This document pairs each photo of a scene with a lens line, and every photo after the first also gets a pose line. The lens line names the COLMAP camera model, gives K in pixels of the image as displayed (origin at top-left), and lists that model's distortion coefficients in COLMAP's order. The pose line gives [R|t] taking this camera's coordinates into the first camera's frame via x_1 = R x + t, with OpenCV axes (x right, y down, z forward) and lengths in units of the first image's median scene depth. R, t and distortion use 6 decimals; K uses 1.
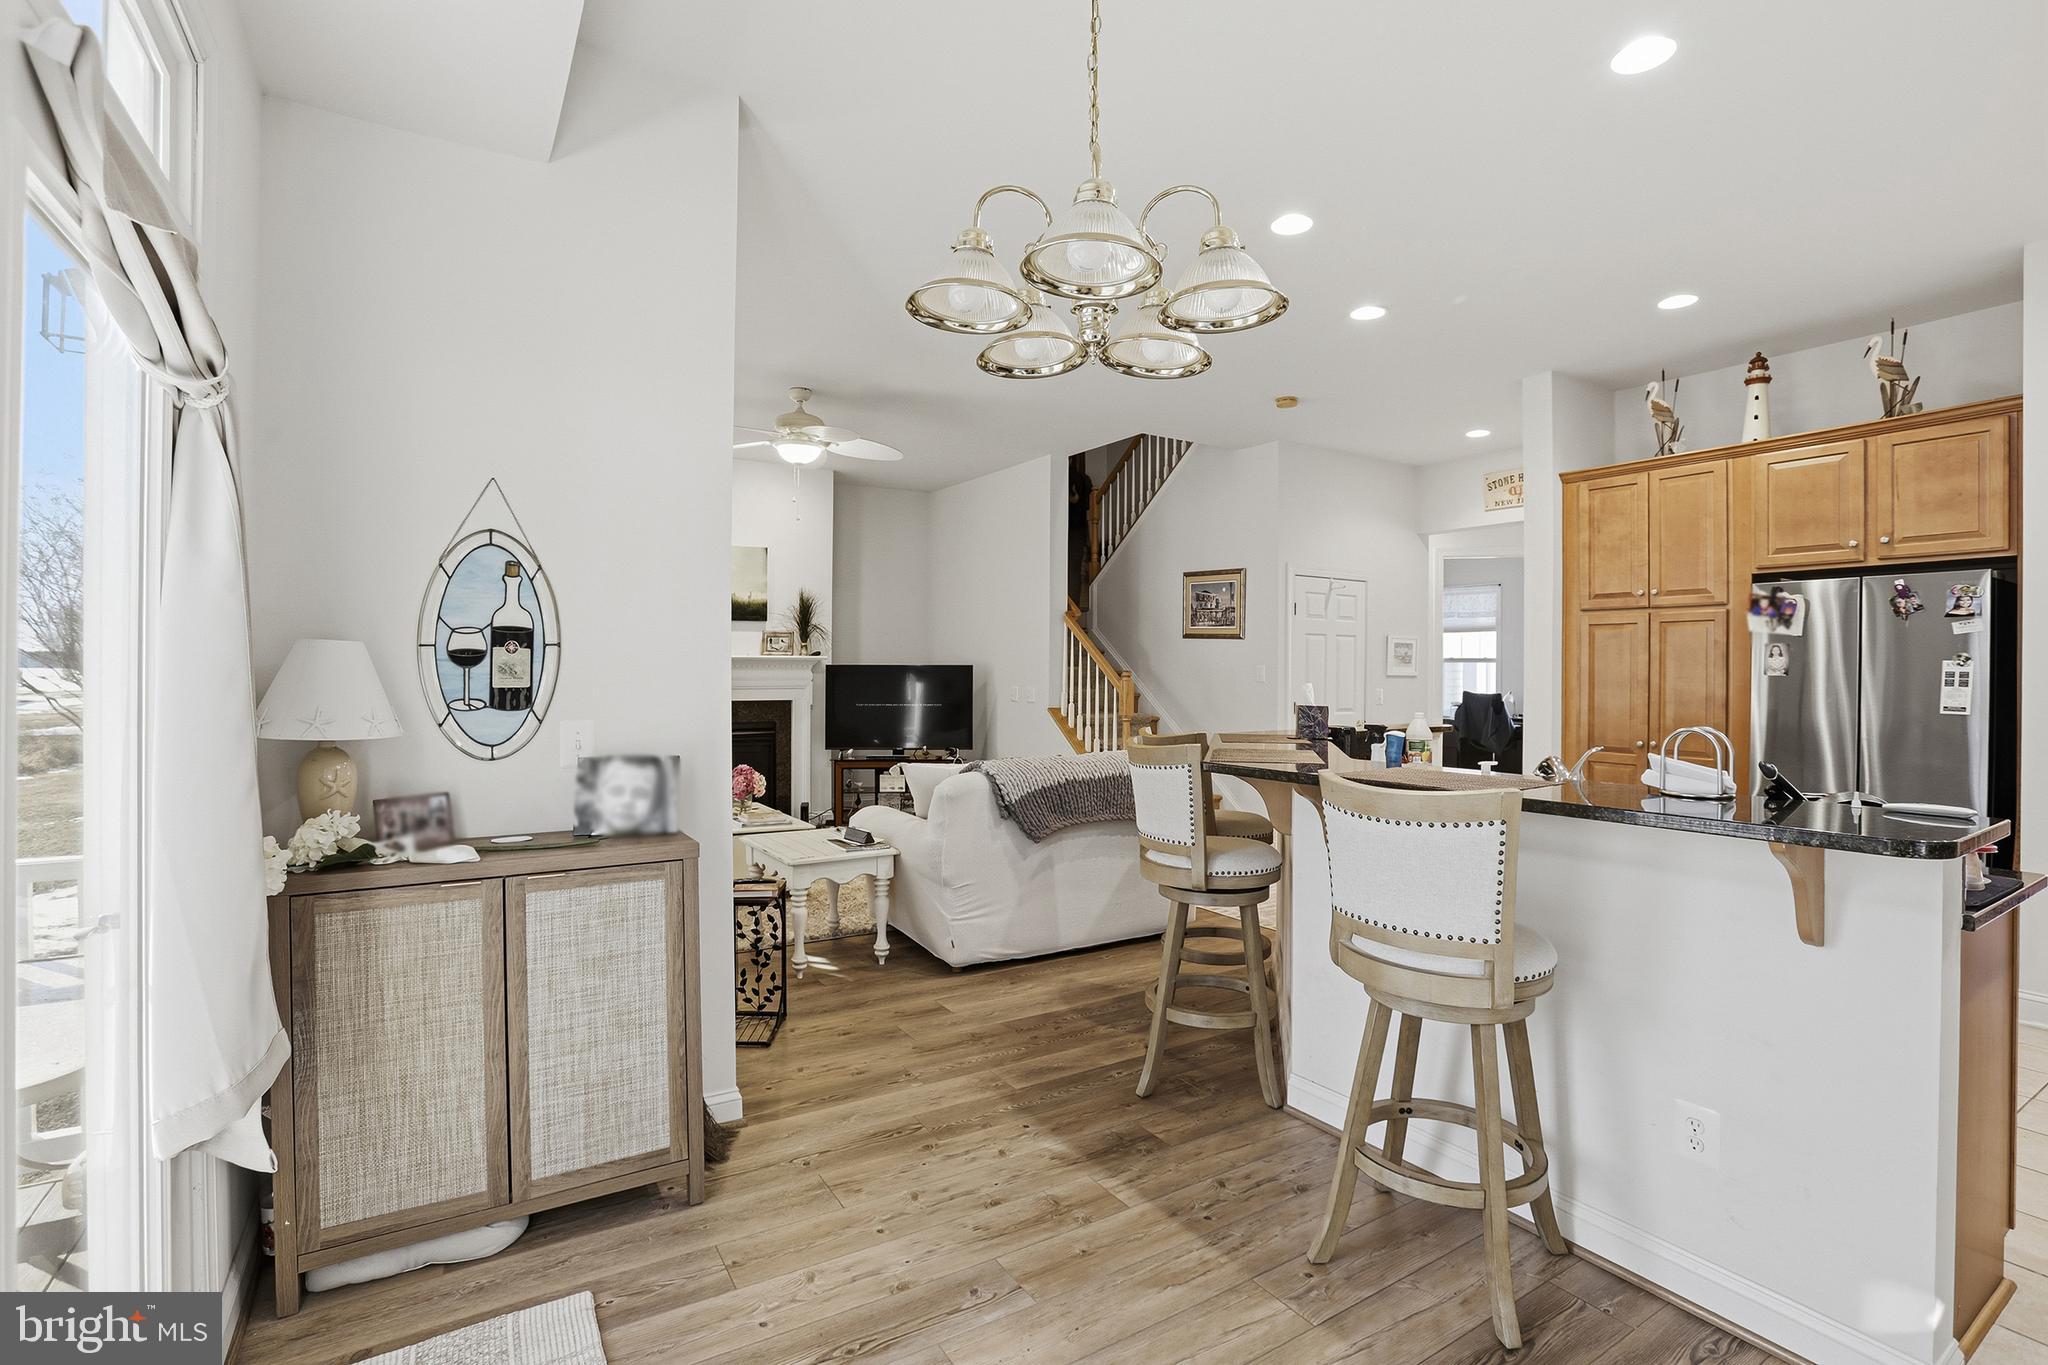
lens RADIAL K [[939.1, 0, 1022.2], [0, 939.1, 666.2], [0, 0, 1]] dist [-0.053874, 0.012888]
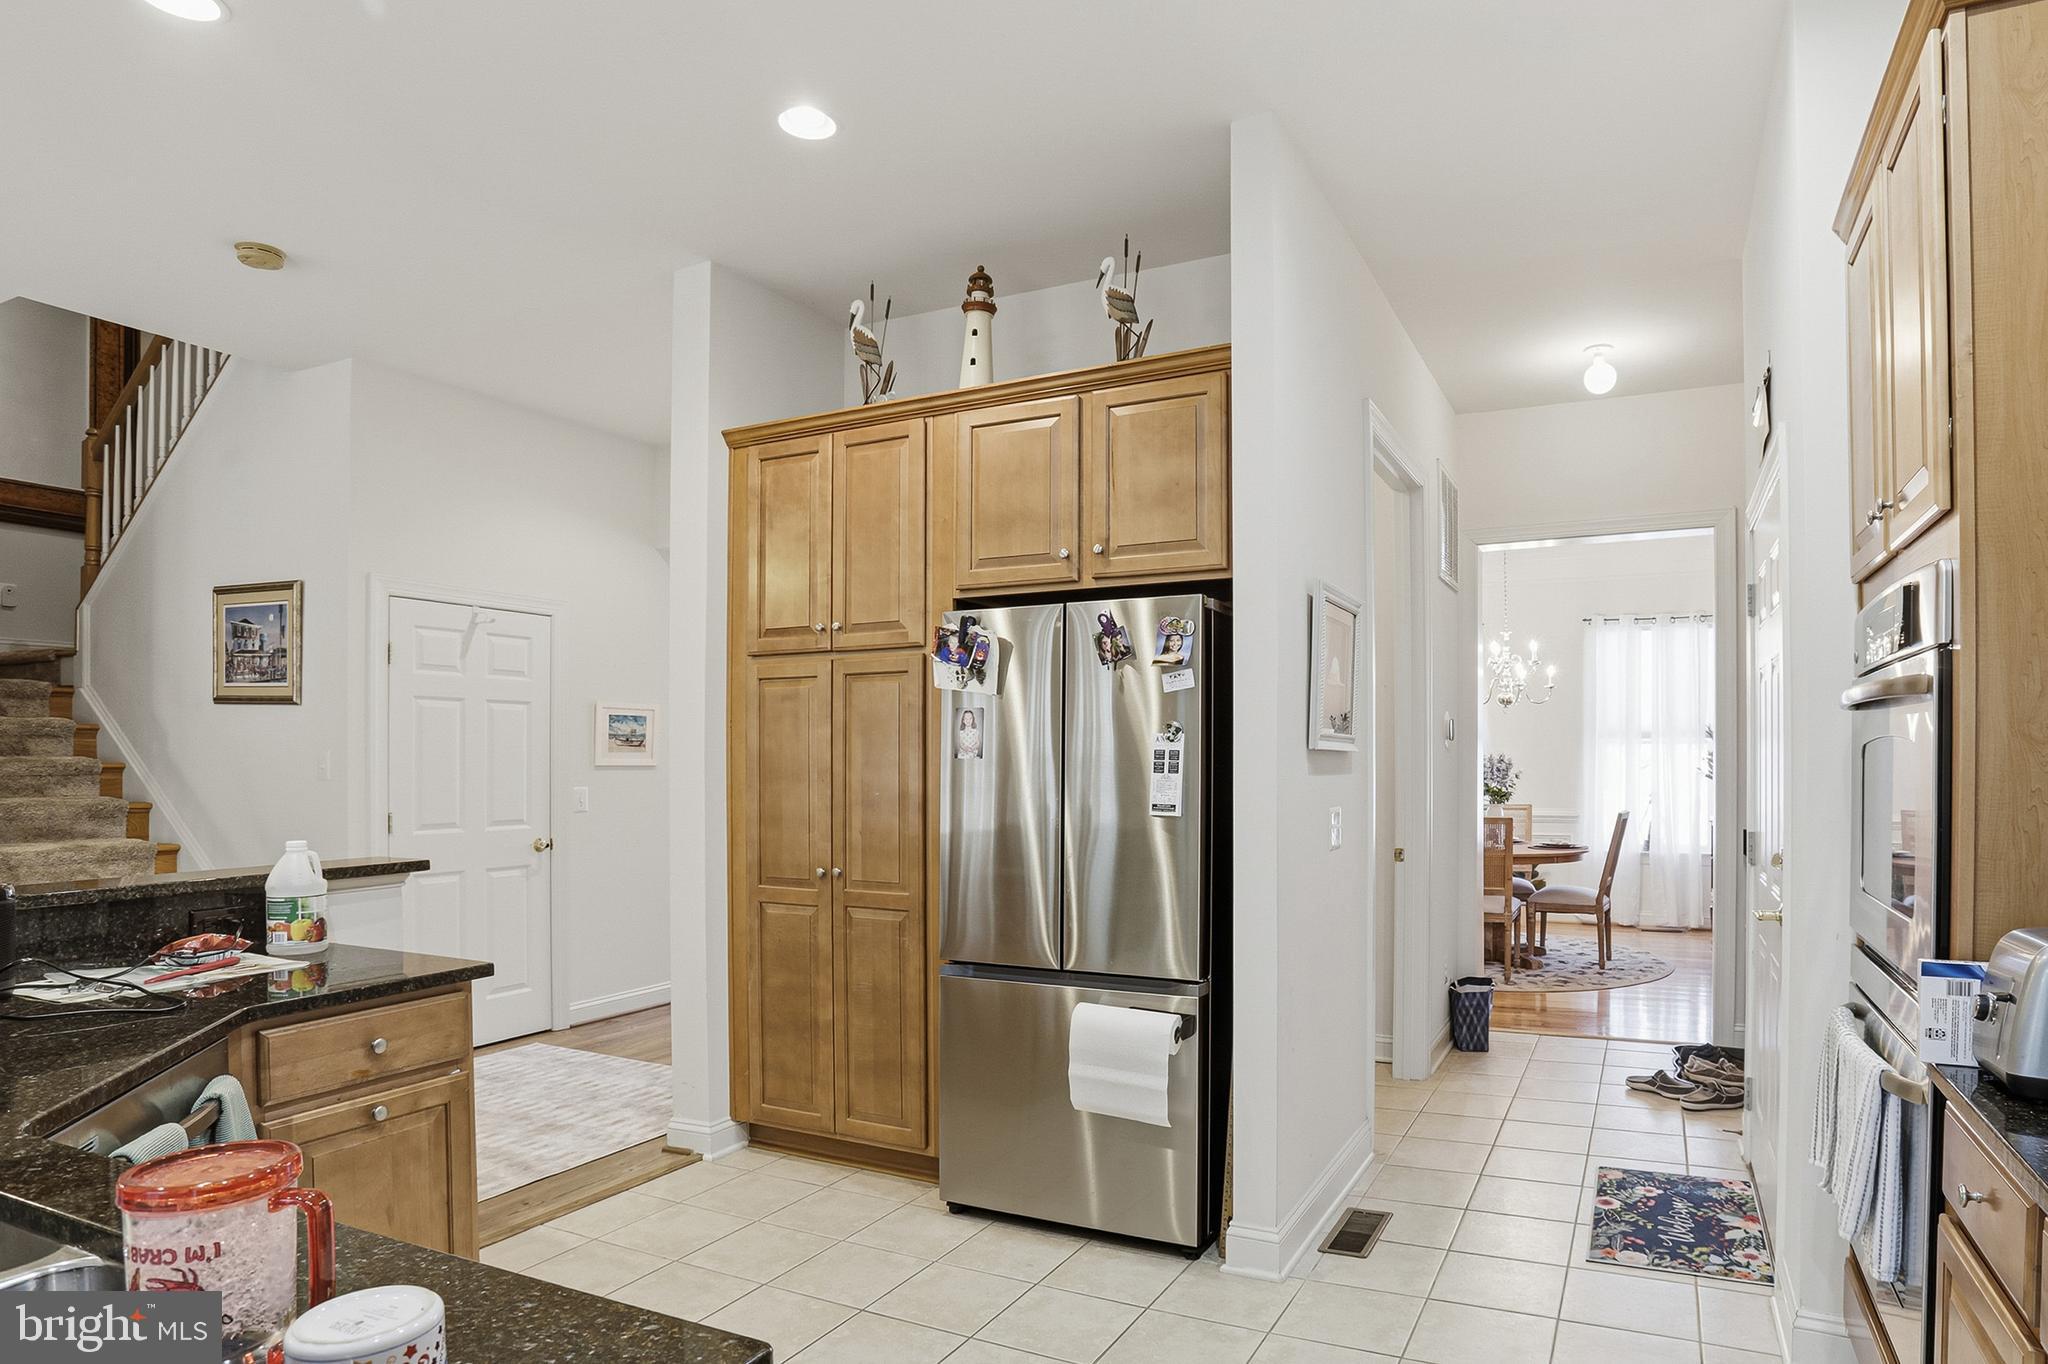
lens RADIAL K [[1144.4, 0, 1137.7], [0, 1144.4, 758.6], [0, 0, 1]] dist [-0.054111, 0.002699]
pose [[0.837200, -0.008929, 0.546823, 0.421214], [0.007992, 0.999960, 0.004093, 0.006777], [-0.546838, 0.000943, 0.837238, 0.234355]]
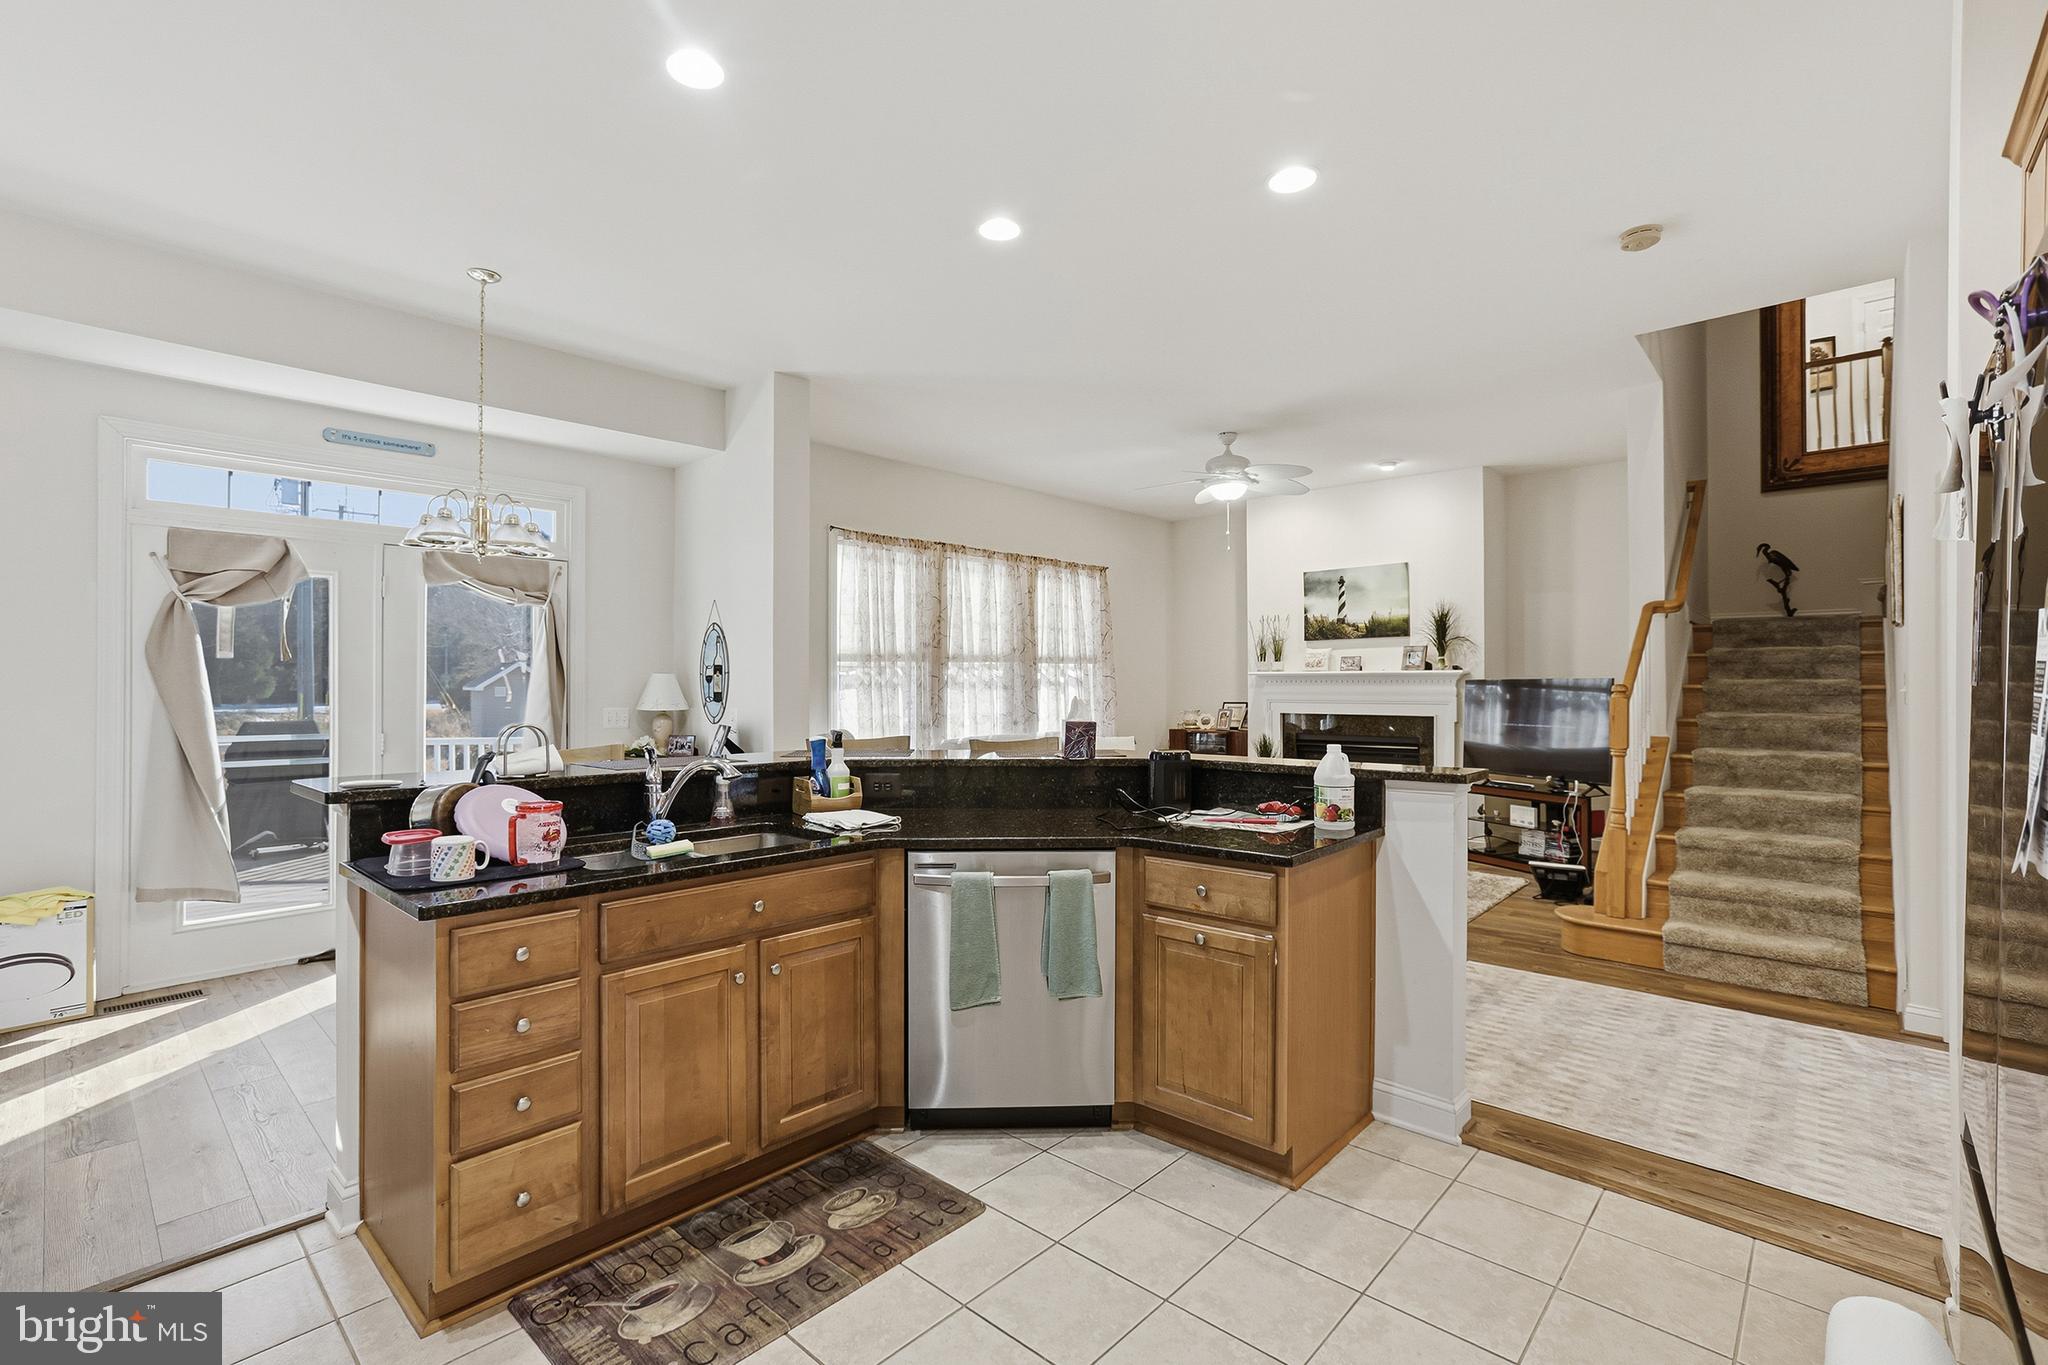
lens RADIAL K [[939.1, 0, 1018.3], [0, 939.1, 674.8], [0, 0, 1]] dist [-0.053874, 0.012888]
pose [[0.249958, -0.014320, -0.968151, 0.880903], [0.003598, 0.999897, -0.013860, 0.007495], [0.968250, -0.000018, 0.249984, 0.536889]]
